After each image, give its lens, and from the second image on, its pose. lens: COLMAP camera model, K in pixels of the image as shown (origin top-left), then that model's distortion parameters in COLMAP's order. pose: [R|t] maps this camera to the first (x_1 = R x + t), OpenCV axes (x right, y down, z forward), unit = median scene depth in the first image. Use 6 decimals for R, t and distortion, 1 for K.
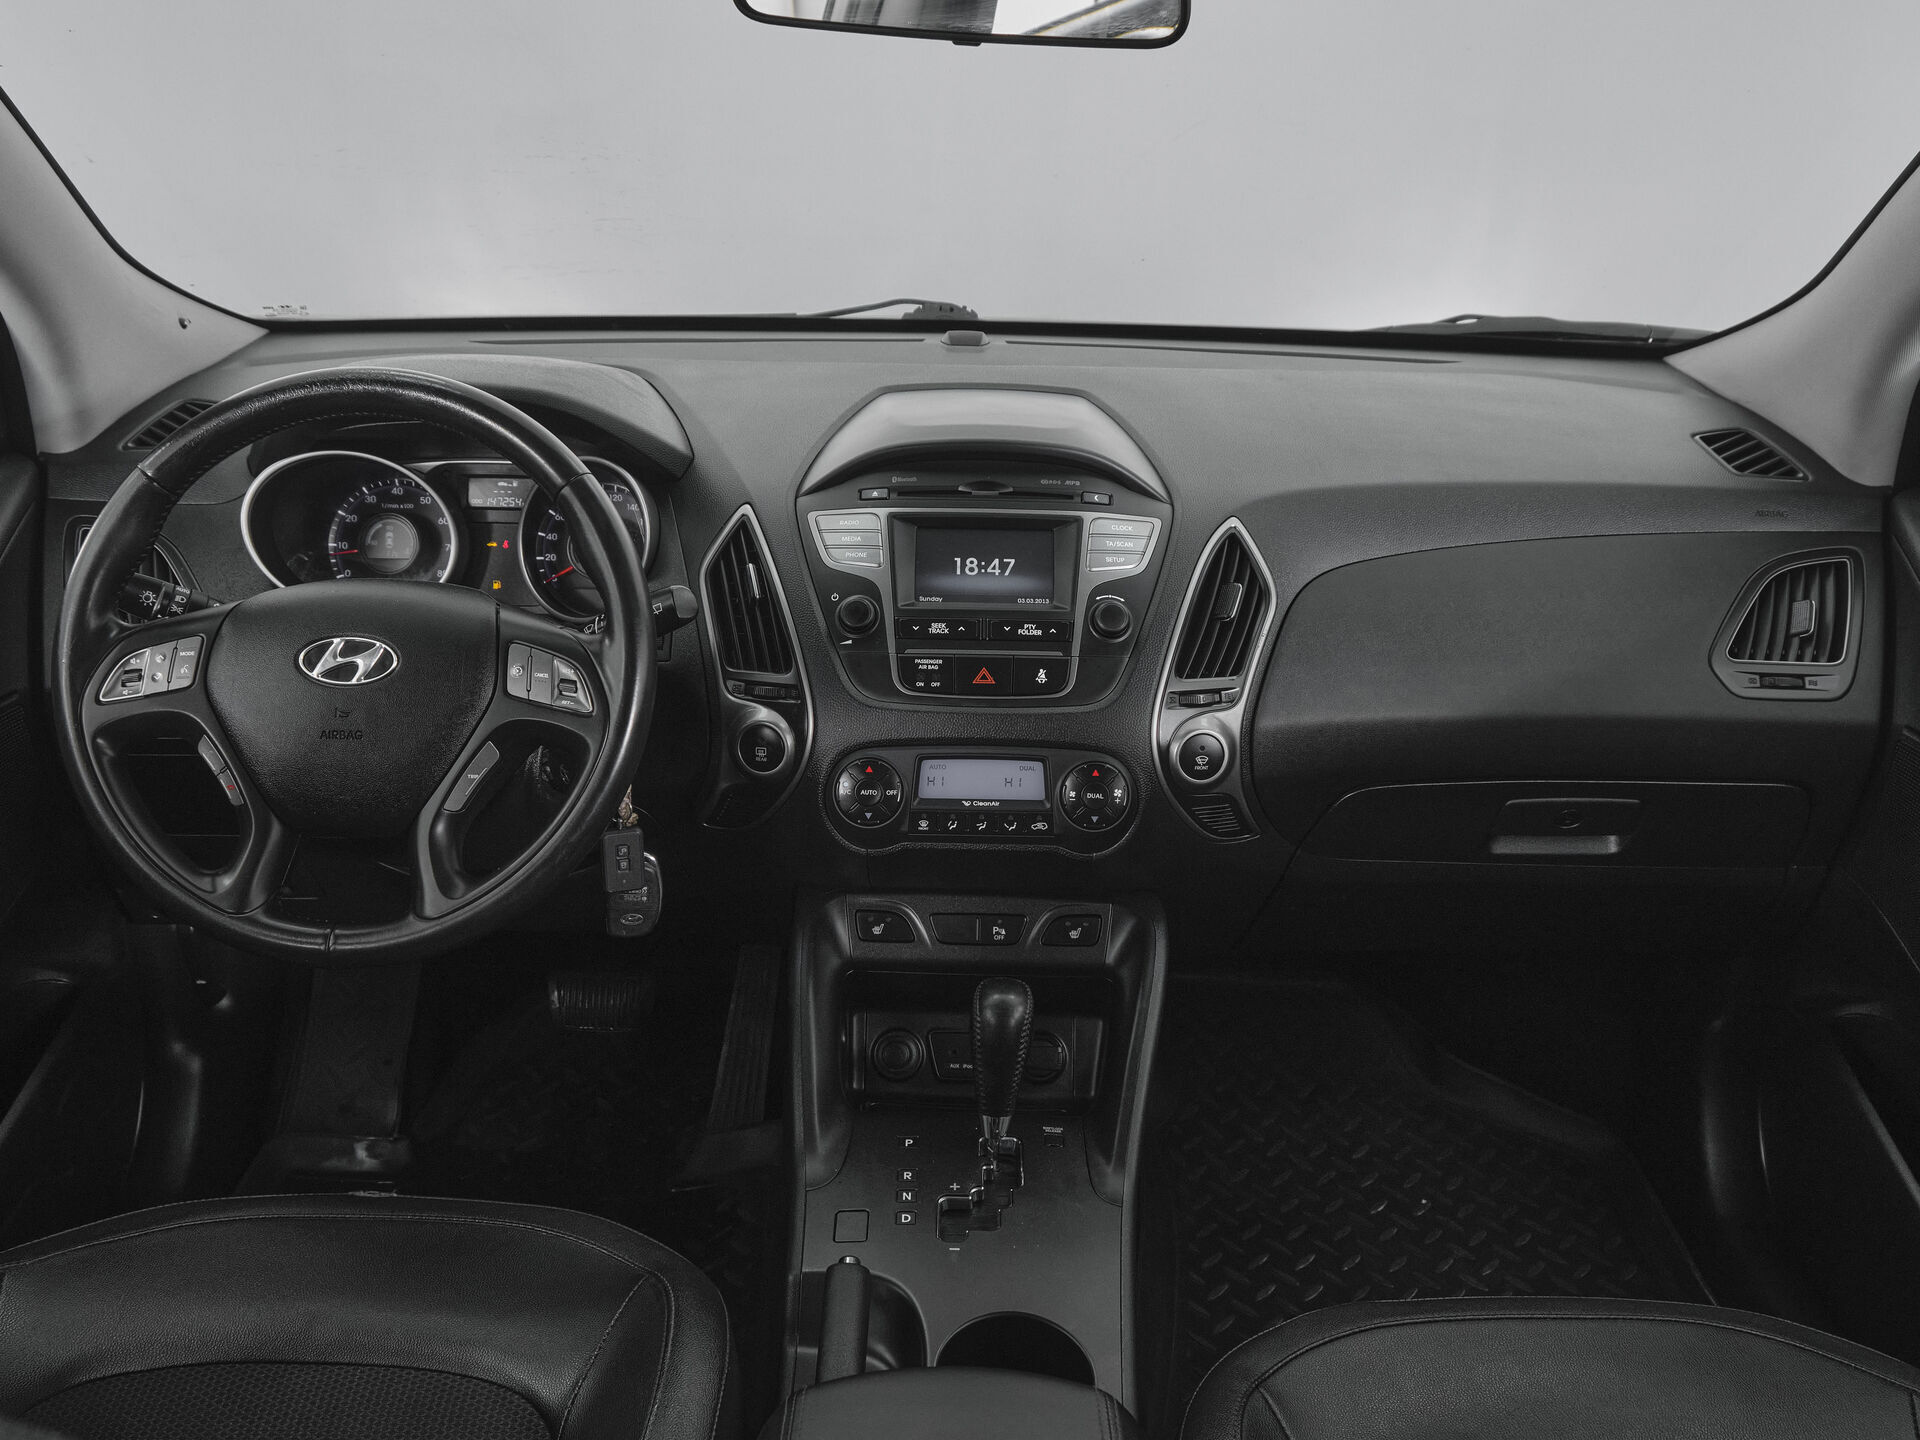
lens RADIAL K [[1683.4, 0, 937.6], [0, 1683.4, 724.6], [0, 0, 1]] dist [-0.027982, -0.004801]
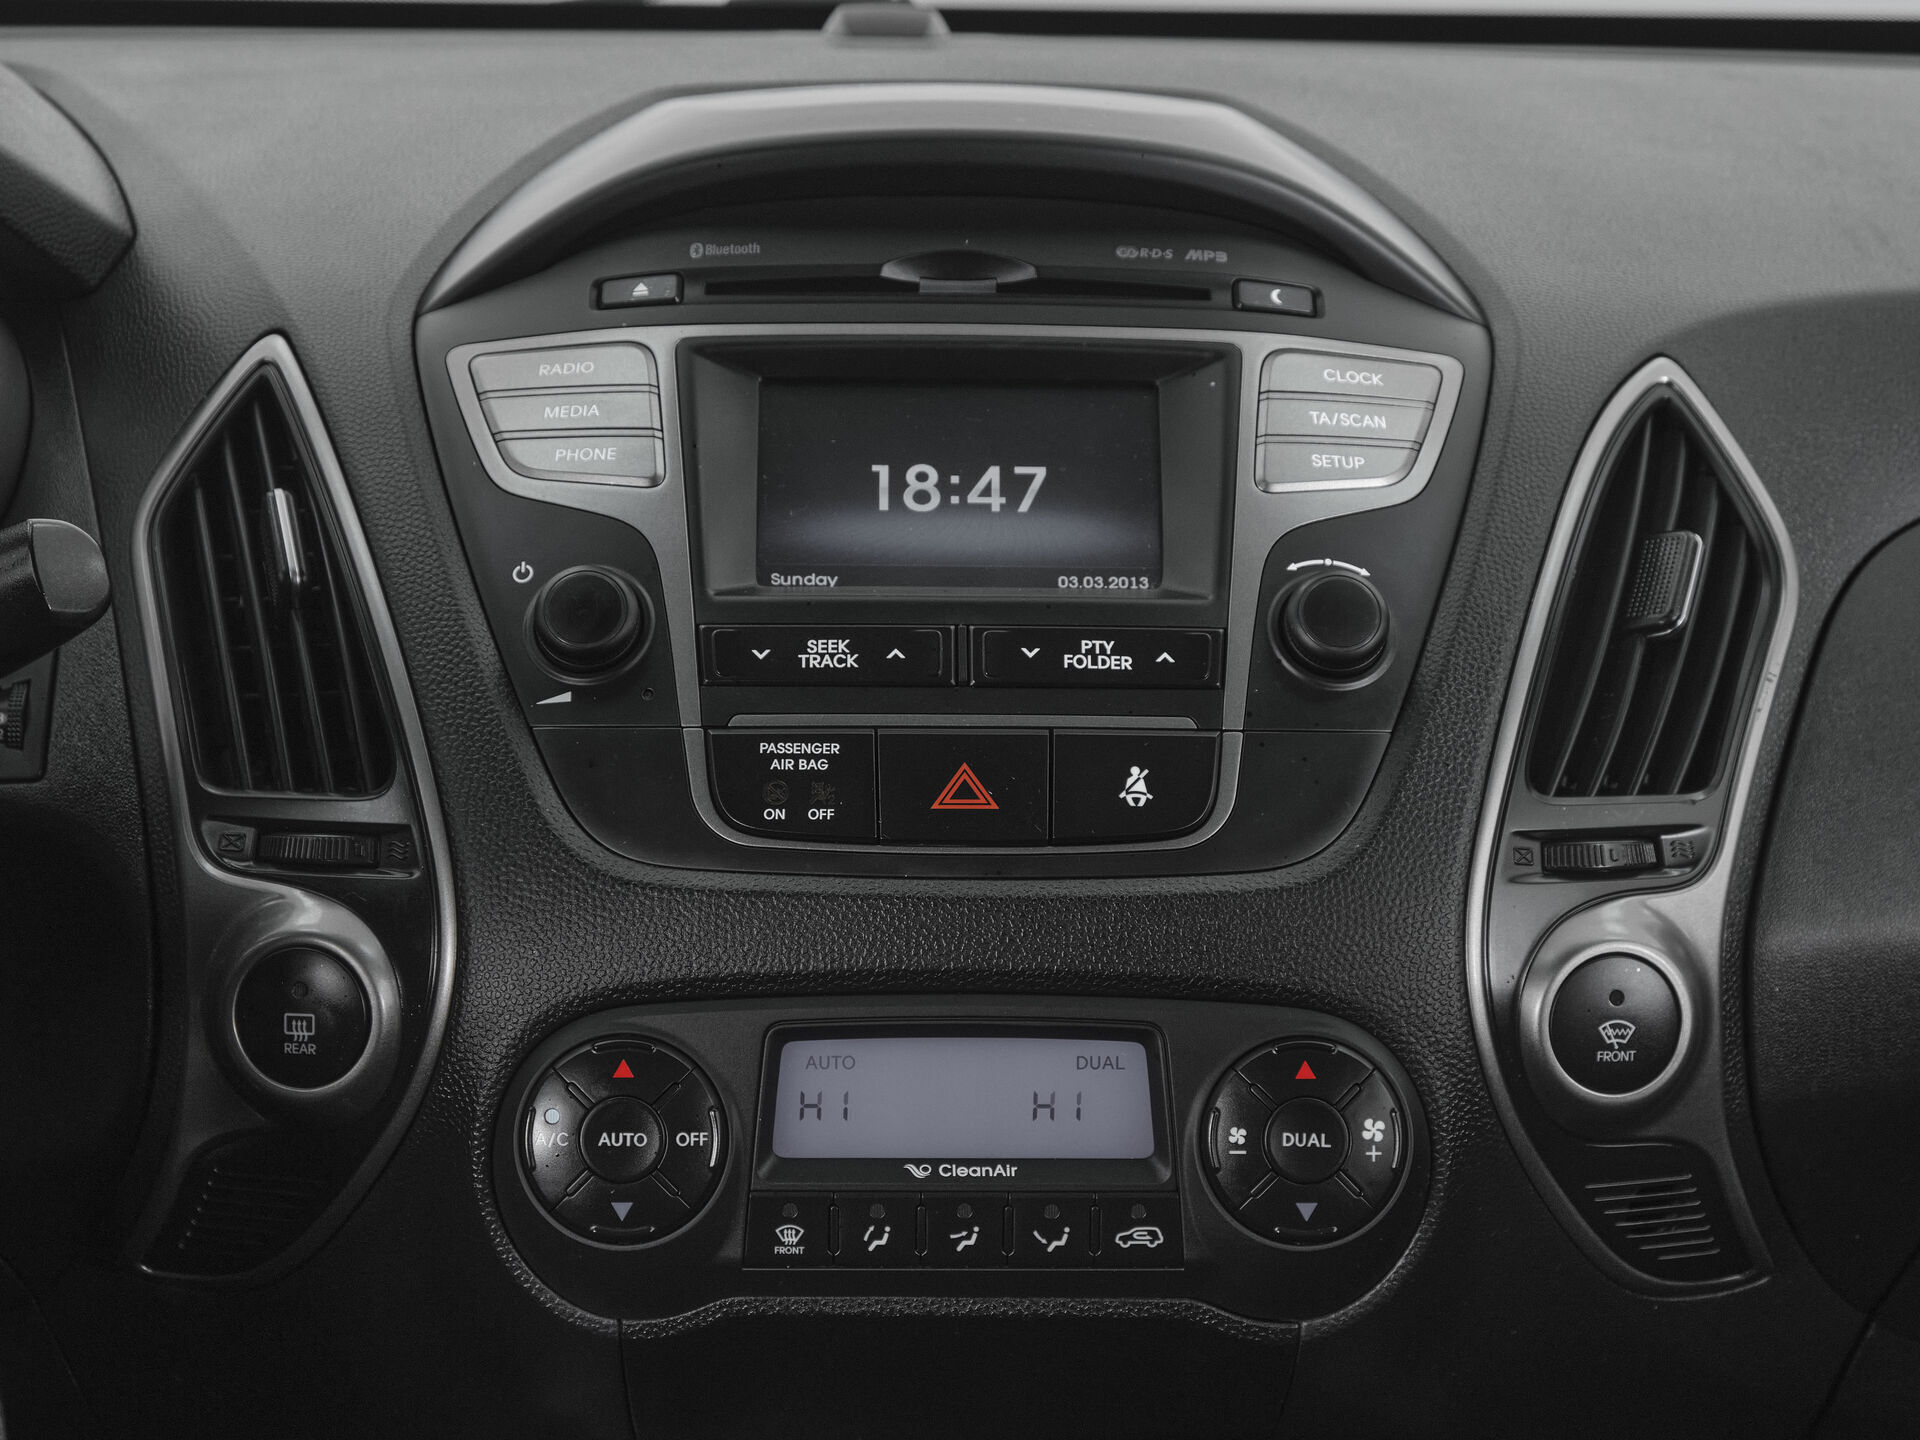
lens RADIAL K [[3600.4, 0, 916.3], [0, 3600.4, 743.8], [0, 0, 1]] dist [-0.019327, 0.000000]
pose [[0.999535, -0.010686, 0.028568, -0.002546], [0.014457, 0.990707, -0.135242, 0.057755], [-0.026857, 0.135592, 0.990401, 0.278159]]
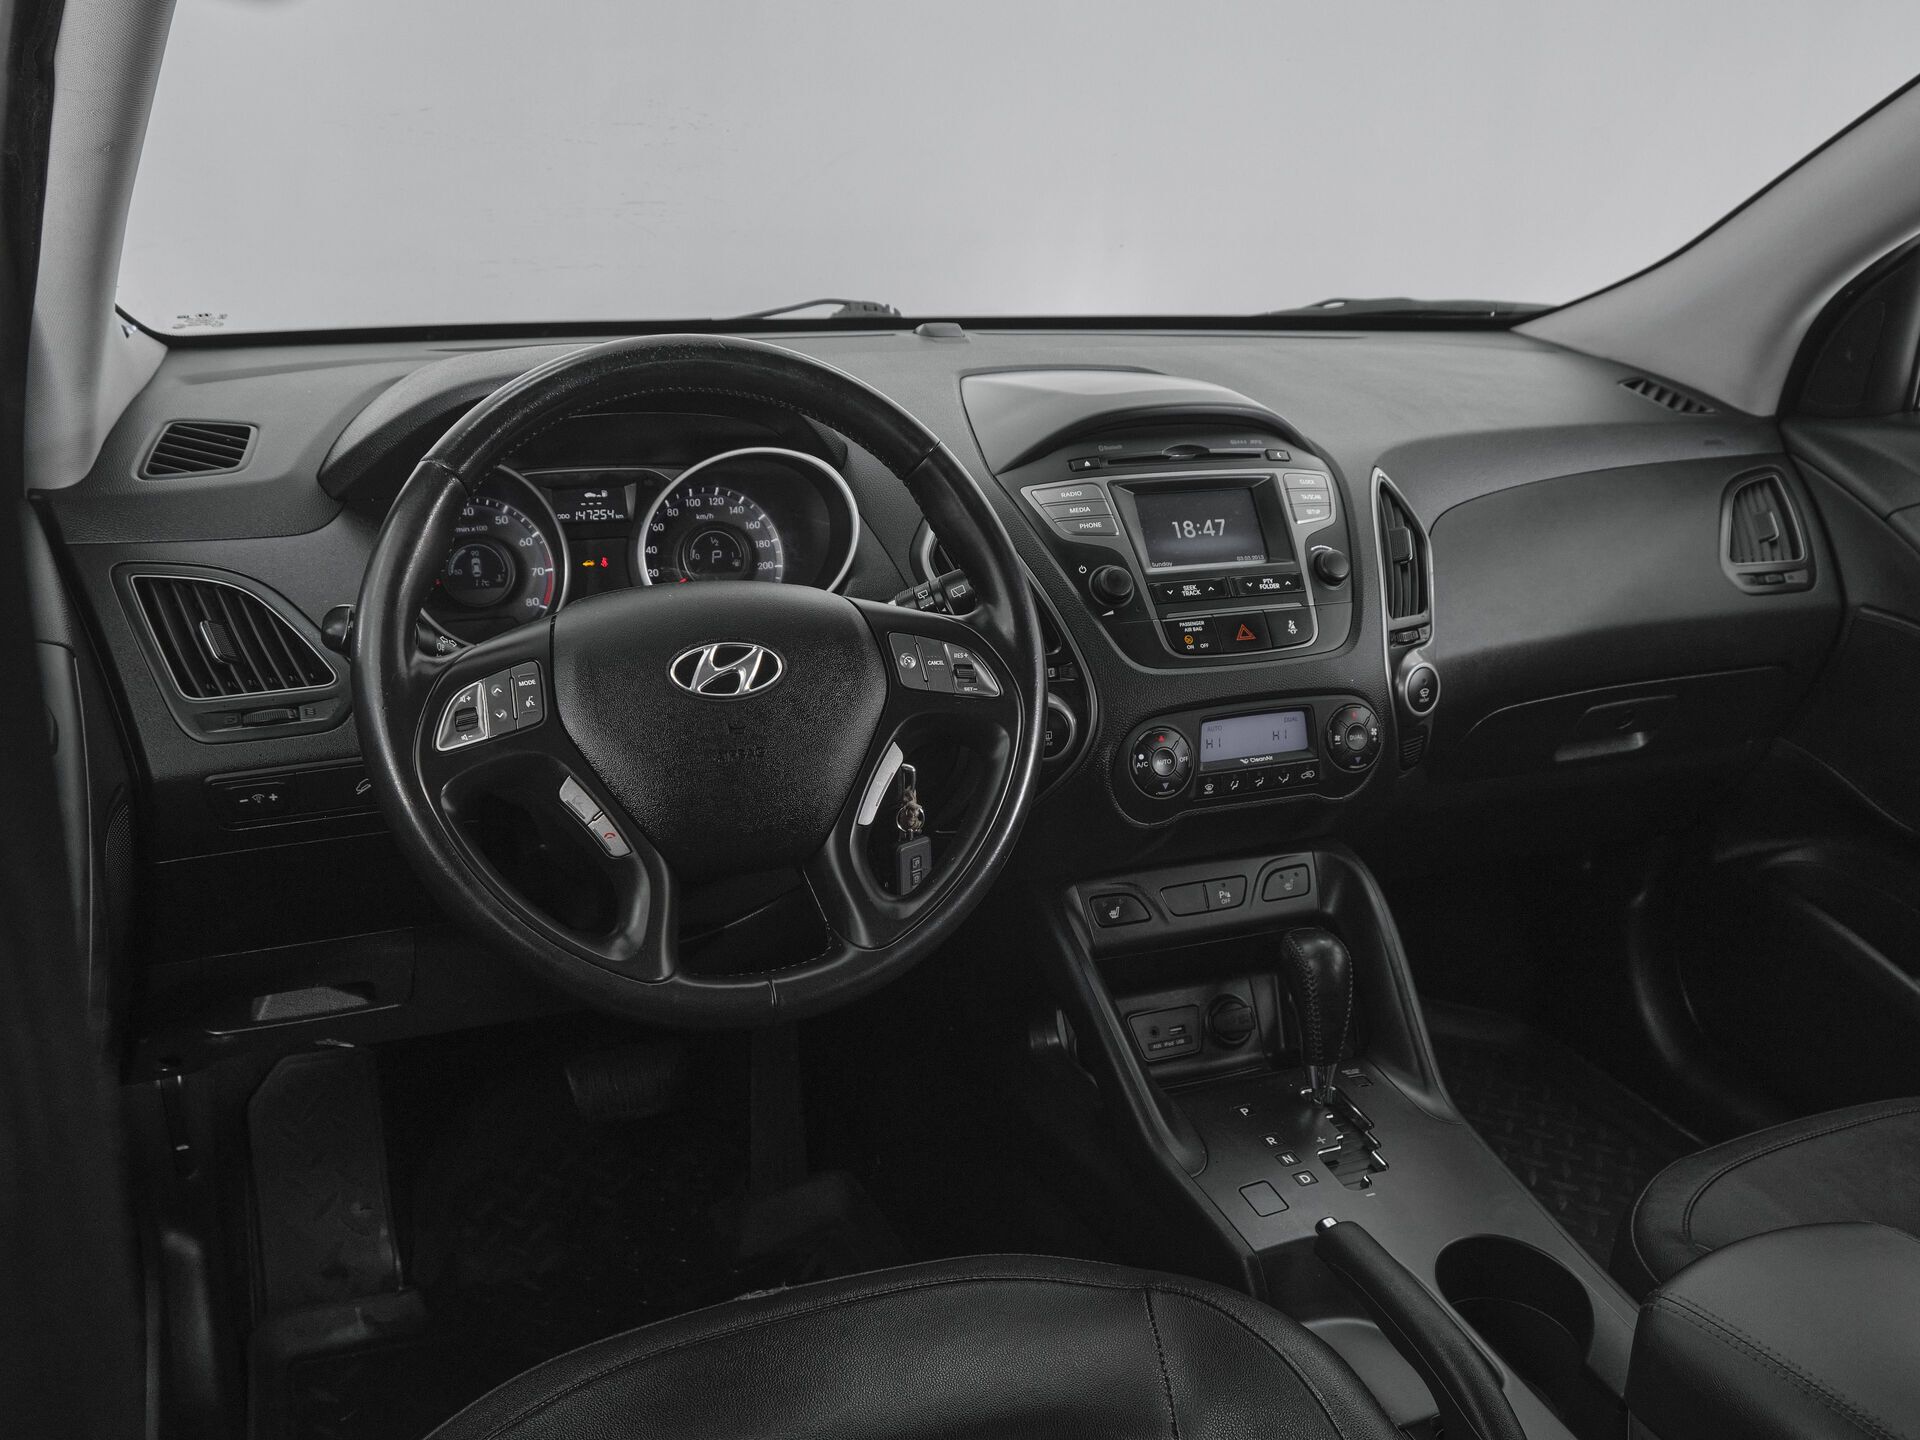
lens RADIAL K [[1683.4, 0, 930.3], [0, 1683.4, 723.2], [0, 0, 1]] dist [-0.027982, -0.004801]
pose [[0.918424, -0.117846, 0.377637, -0.512072], [0.132680, 0.991068, -0.013406, 0.012815], [-0.372684, 0.062417, 0.925857, 0.142976]]
